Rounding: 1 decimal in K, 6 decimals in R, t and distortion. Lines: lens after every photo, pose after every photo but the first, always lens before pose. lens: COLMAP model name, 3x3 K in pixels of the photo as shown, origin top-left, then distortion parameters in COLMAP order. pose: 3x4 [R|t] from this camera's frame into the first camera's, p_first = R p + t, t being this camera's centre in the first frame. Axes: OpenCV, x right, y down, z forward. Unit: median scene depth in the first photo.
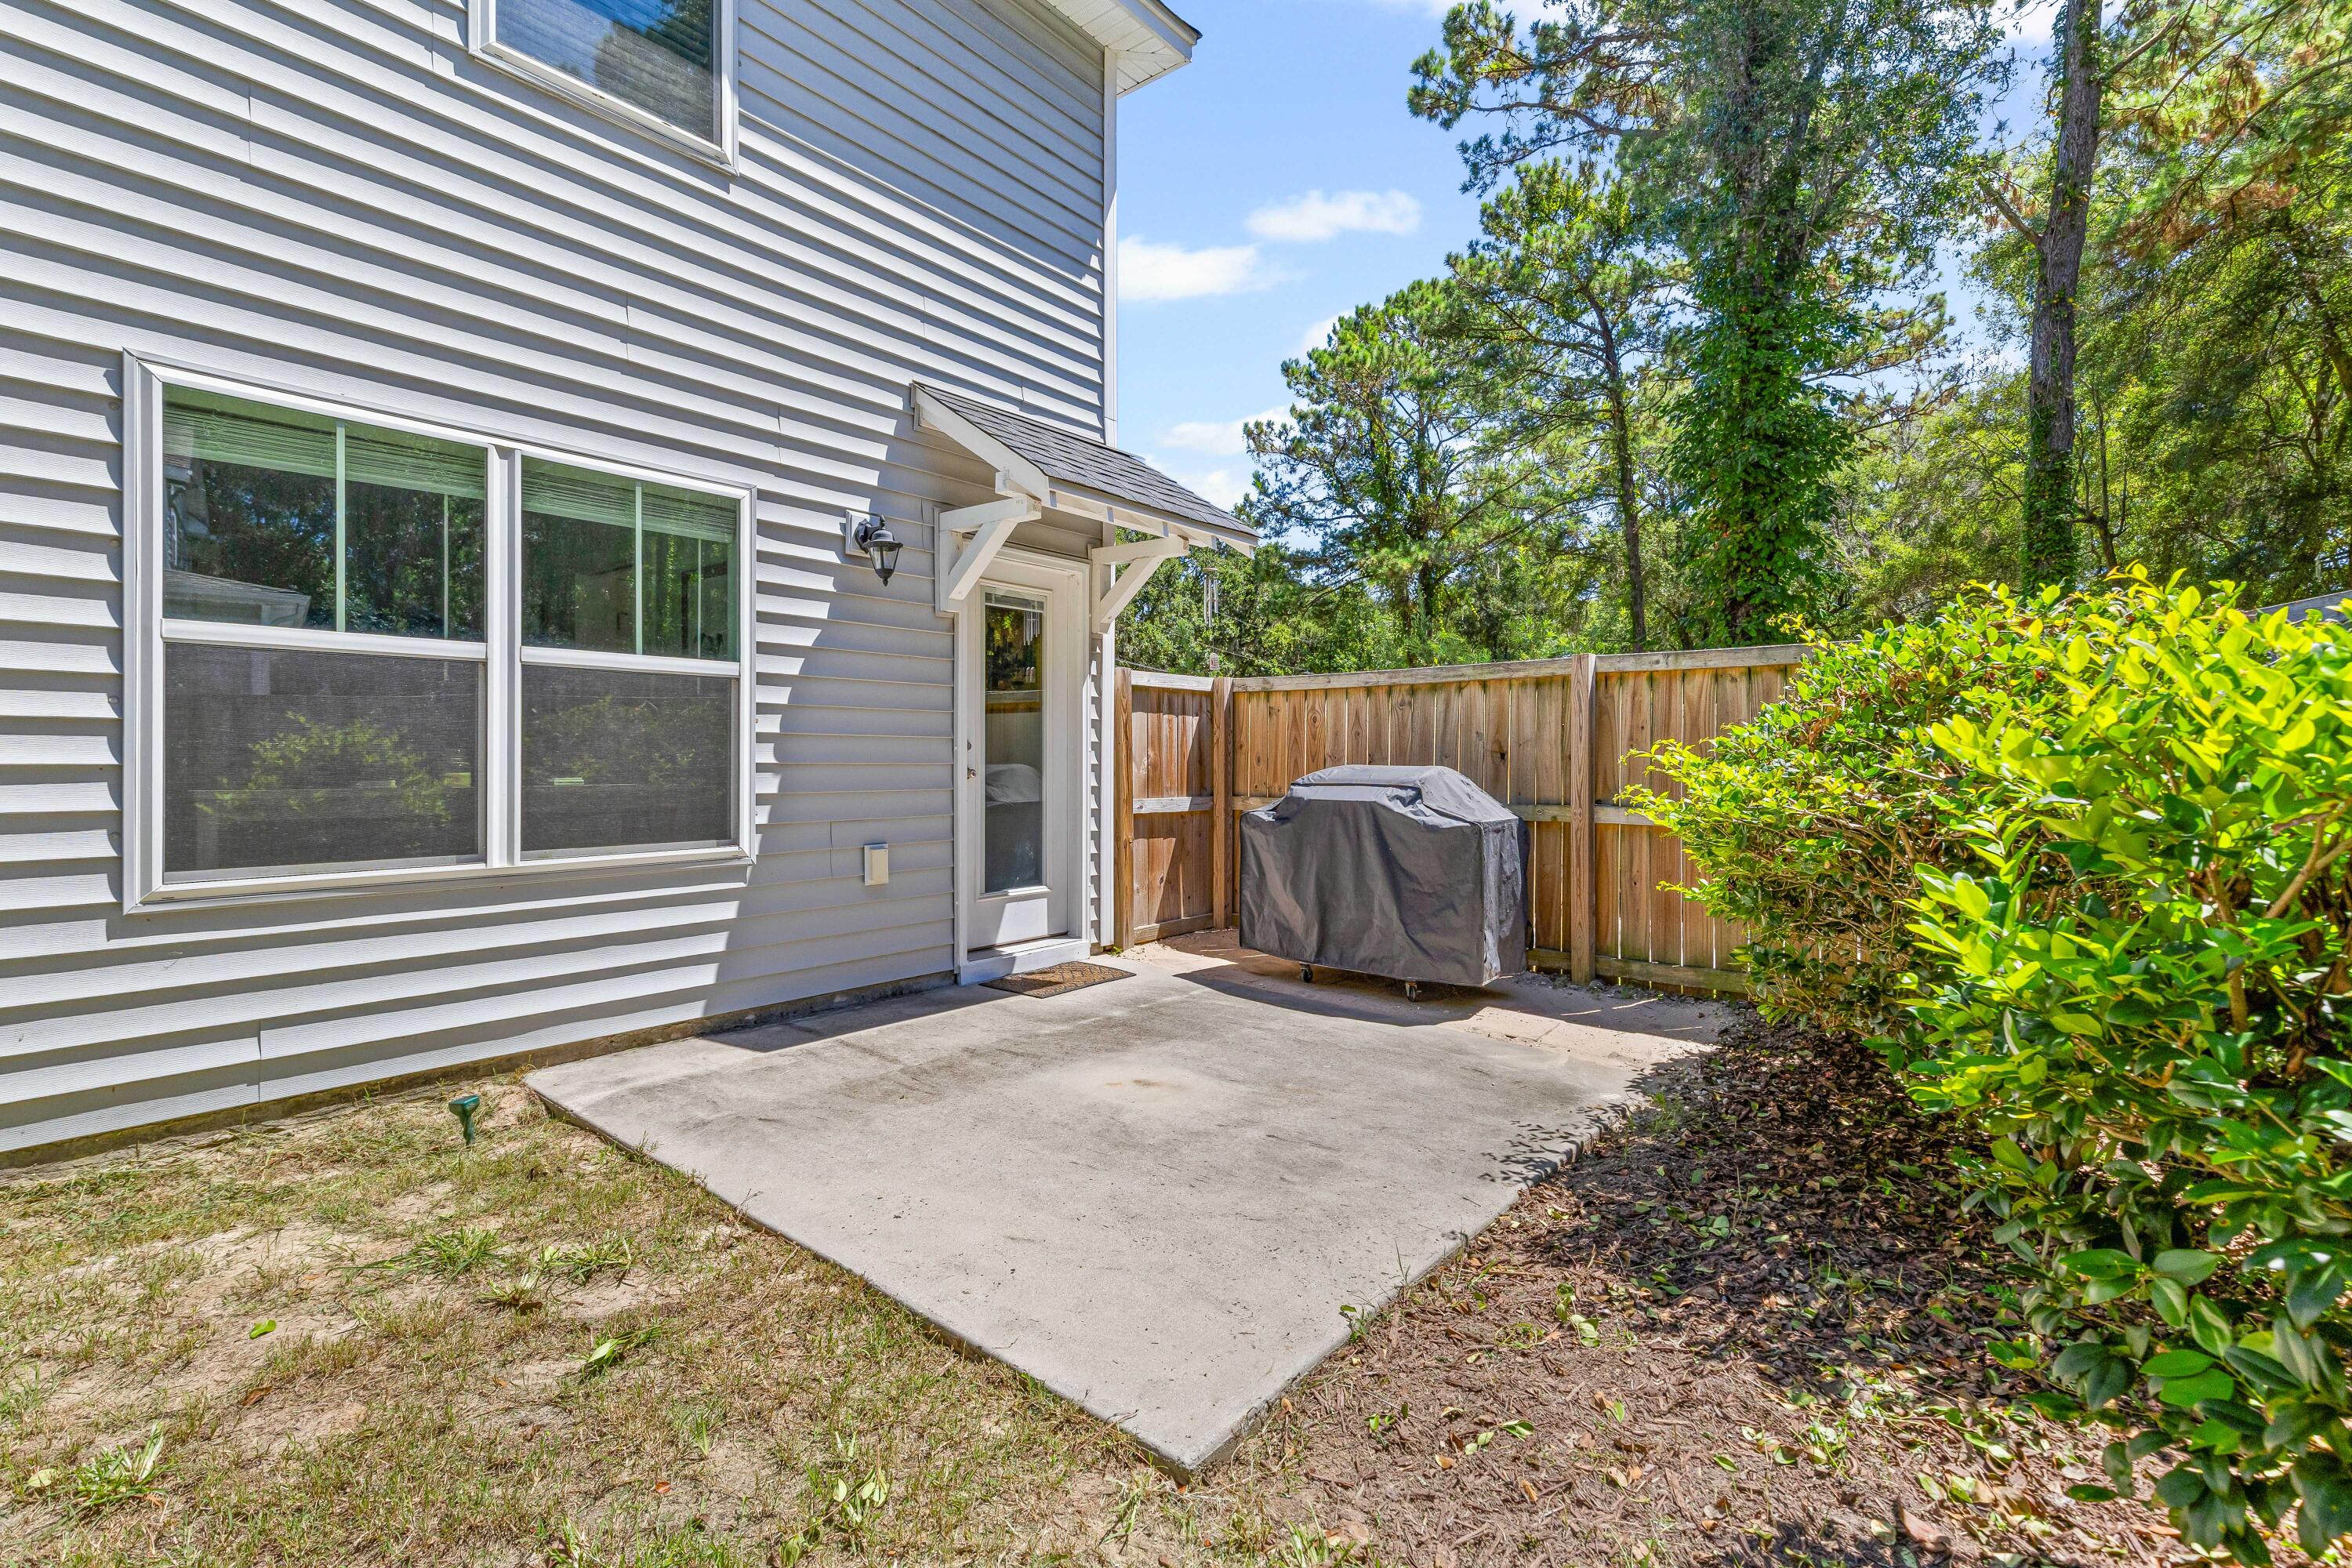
lens RADIAL K [[1073.3, 0, 1175.1], [0, 1073.3, 772.3], [0, 0, 1]] dist [0.009992, -0.001532]
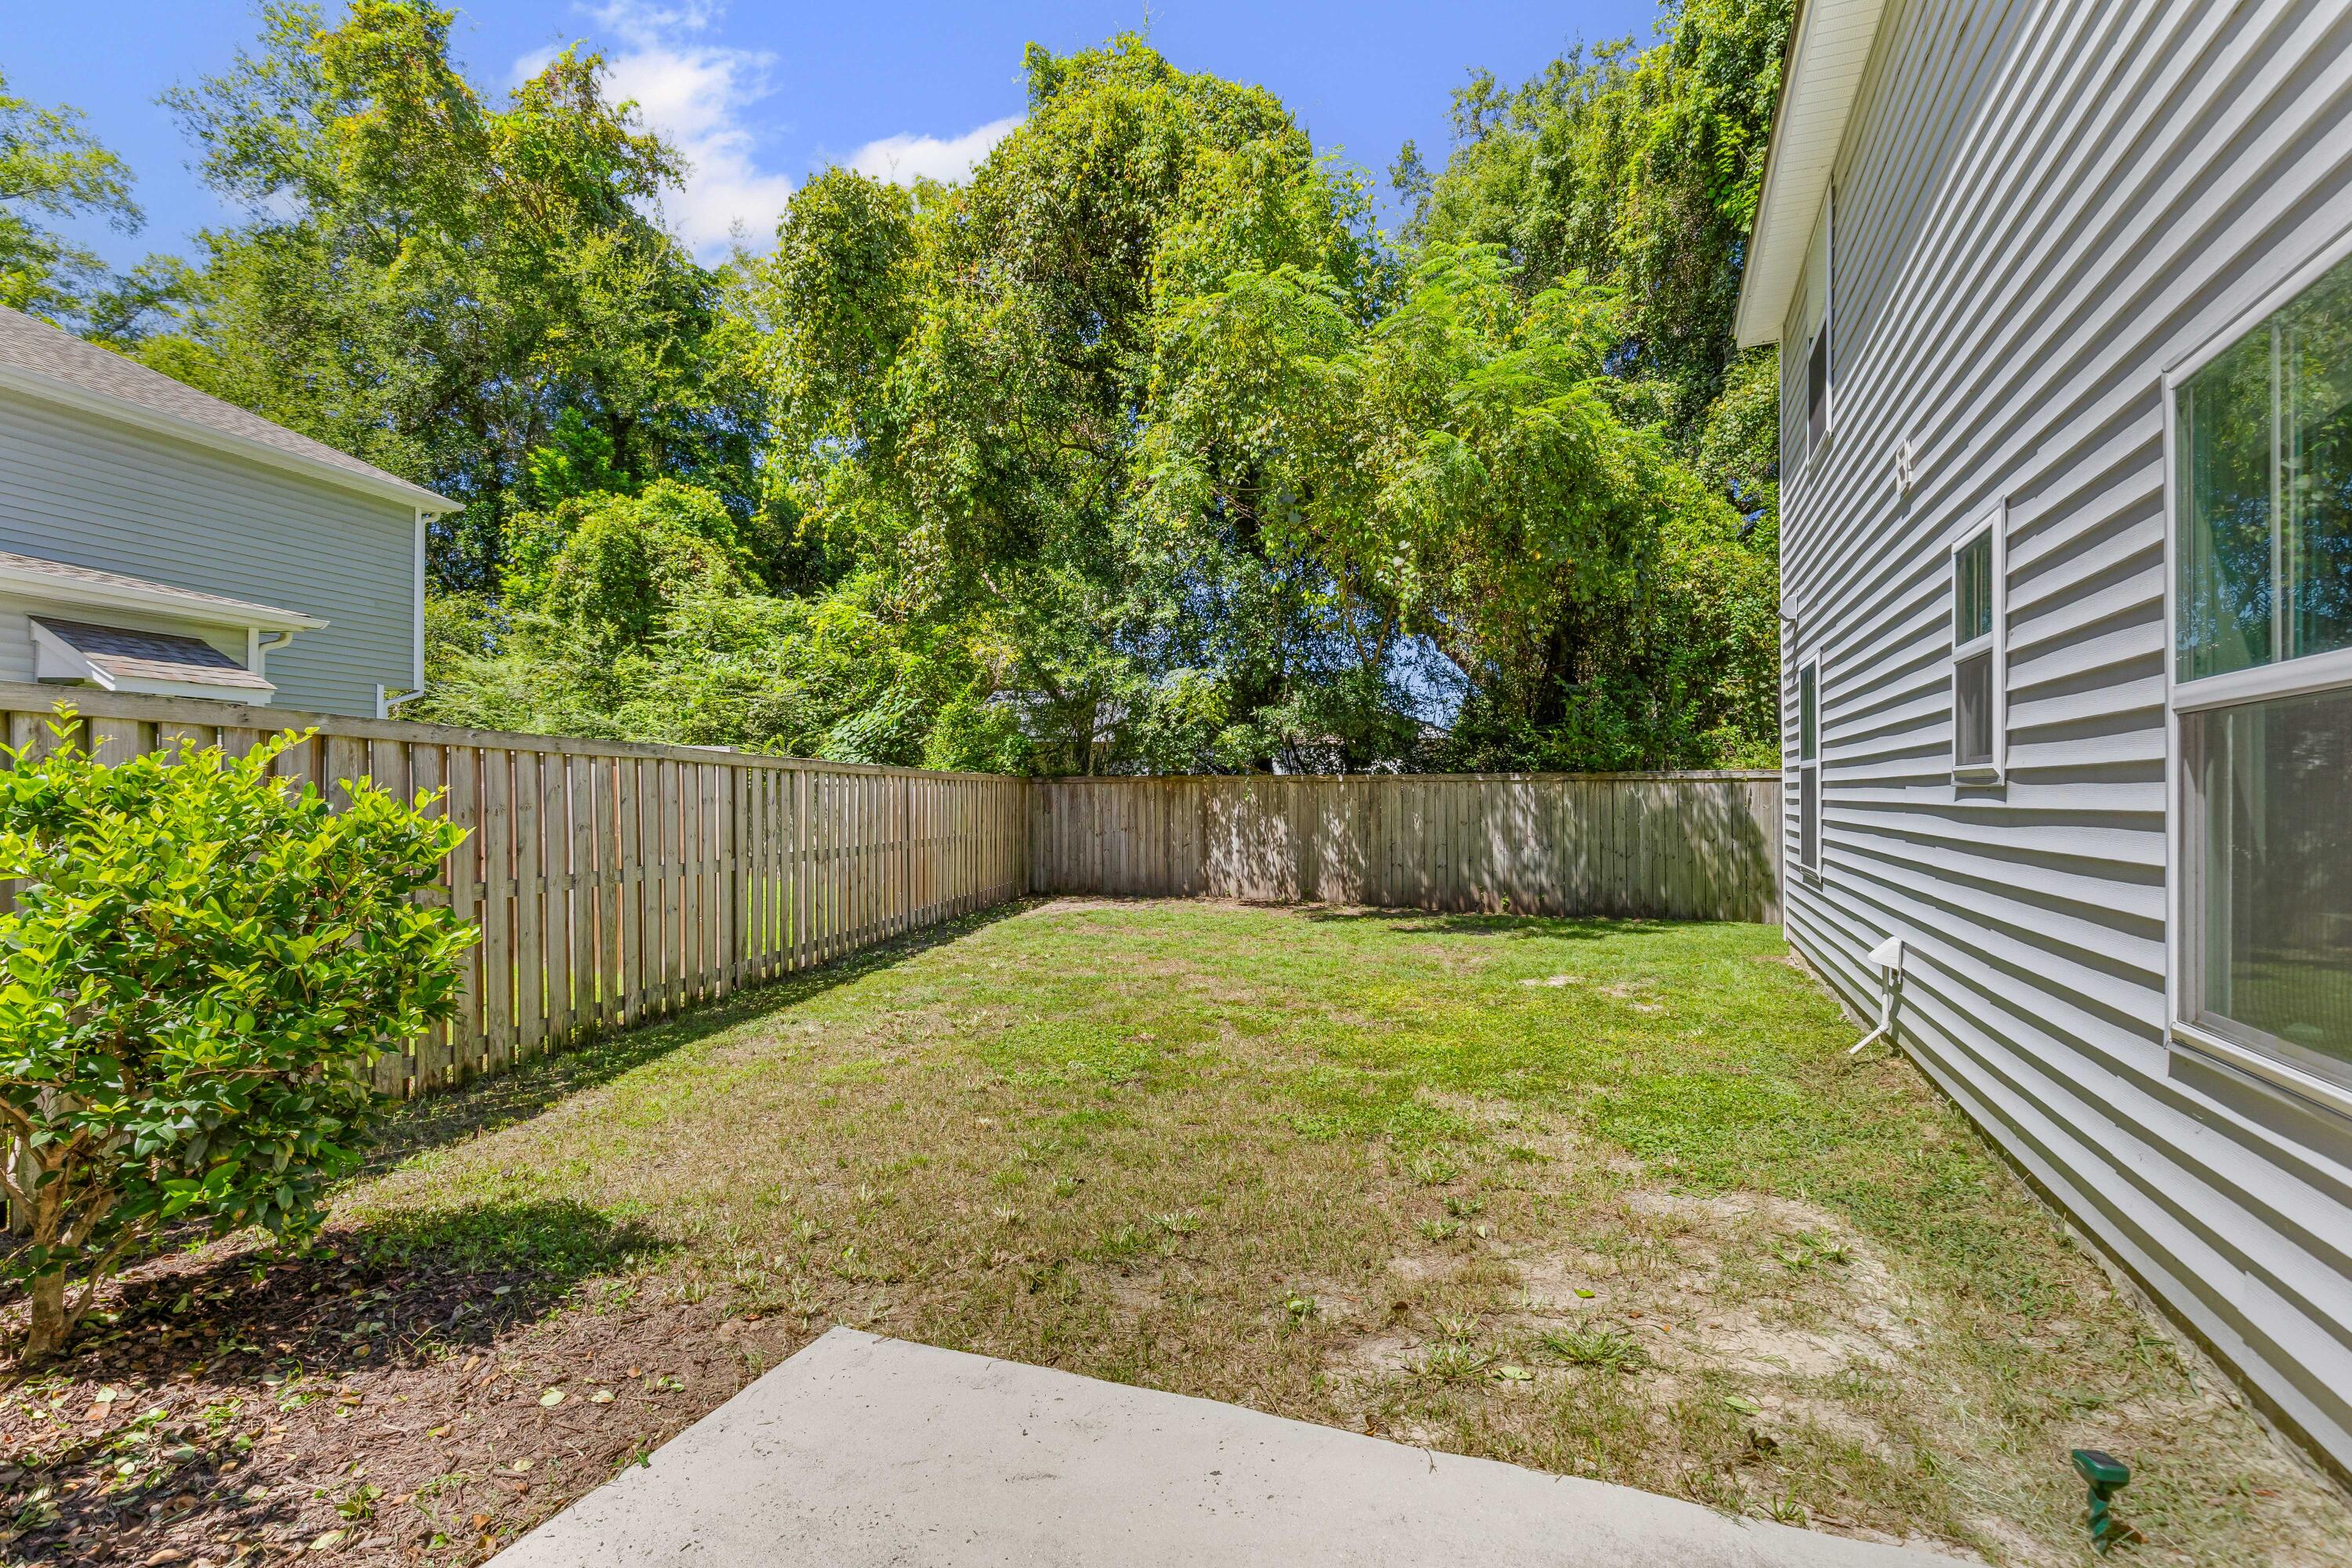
lens RADIAL K [[1073.3, 0, 1177.8], [0, 1073.3, 791.5], [0, 0, 1]] dist [0.009992, -0.001532]
pose [[-0.962912, -0.004665, -0.269774, -0.026114], [-0.006154, 0.999970, 0.004675, -0.069586], [0.269745, 0.006161, -0.962912, 1.739862]]
